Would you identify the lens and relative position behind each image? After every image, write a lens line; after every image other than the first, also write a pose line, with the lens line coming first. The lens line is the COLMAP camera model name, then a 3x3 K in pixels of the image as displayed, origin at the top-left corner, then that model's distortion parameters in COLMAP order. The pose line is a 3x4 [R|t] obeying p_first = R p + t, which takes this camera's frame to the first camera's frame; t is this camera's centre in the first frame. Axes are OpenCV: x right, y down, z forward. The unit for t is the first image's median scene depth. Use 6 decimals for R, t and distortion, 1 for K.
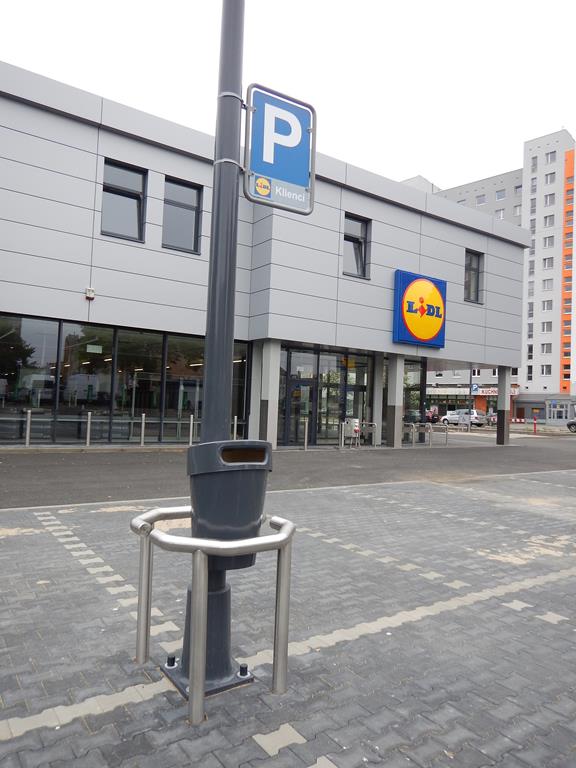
lens RADIAL K [[544.3, 0, 294.5], [0, 544.3, 382.0], [0, 0, 1]] dist [-0.024172, 0.000622]
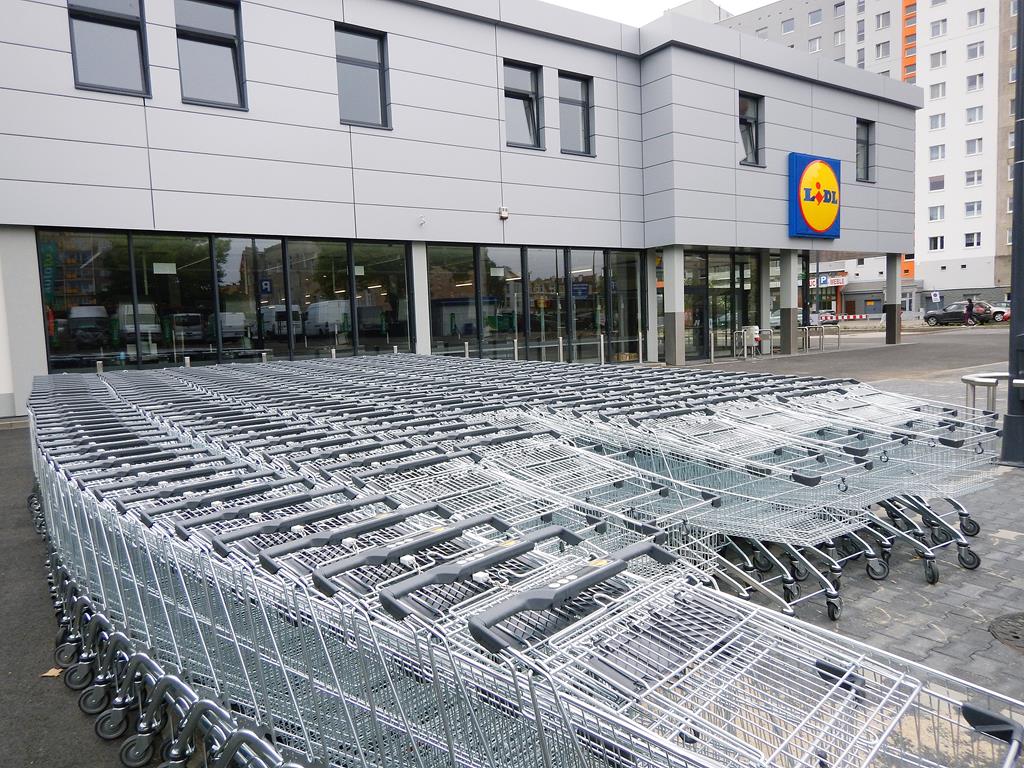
lens RADIAL K [[725.7, 0, 504.2], [0, 725.7, 388.9], [0, 0, 1]] dist [-0.024172, 0.000622]
pose [[0.996651, -0.080491, -0.014391, -0.262022], [0.081688, 0.987876, 0.132015, -0.019376], [0.003590, -0.132749, 0.991143, -0.188048]]
